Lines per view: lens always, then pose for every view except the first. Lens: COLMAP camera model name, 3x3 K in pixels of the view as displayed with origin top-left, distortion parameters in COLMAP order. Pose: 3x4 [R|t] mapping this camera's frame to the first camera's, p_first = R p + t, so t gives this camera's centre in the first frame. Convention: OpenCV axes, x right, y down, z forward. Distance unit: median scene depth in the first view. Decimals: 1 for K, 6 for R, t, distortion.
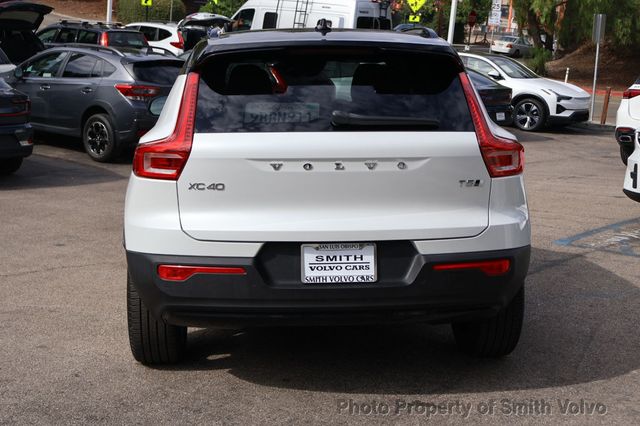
lens RADIAL K [[944.8, 0, 318.7], [0, 944.8, 211.6], [0, 0, 1]] dist [0.020648, 0.000000]
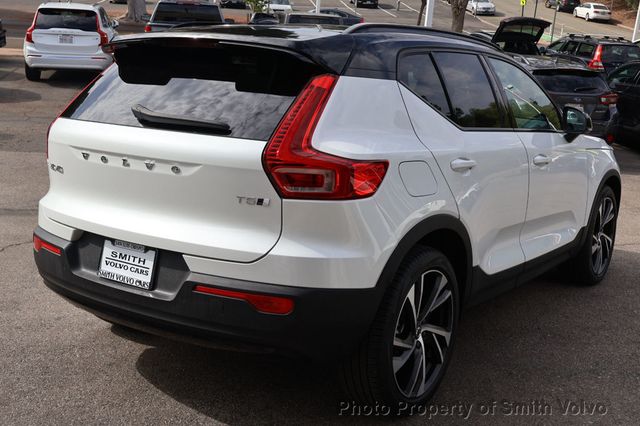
lens RADIAL K [[802.3, 0, 321.5], [0, 802.3, 211.6], [0, 0, 1]] dist [-0.010072, 0.000000]
pose [[0.778292, 0.148495, -0.610090, 0.666714], [-0.139477, 0.988244, 0.062606, -0.075999], [0.612215, 0.036368, 0.789854, 0.473050]]
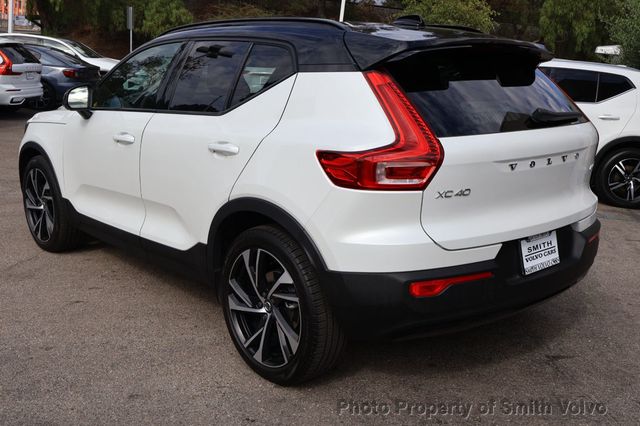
lens RADIAL K [[714.1, 0, 321.2], [0, 714.1, 213.9], [0, 0, 1]] dist [0.000549, 0.000000]
pose [[0.779969, -0.126707, 0.612857, -0.662378], [0.078194, 0.991346, 0.105444, -0.092087], [-0.620914, -0.034321, 0.783127, 0.520938]]
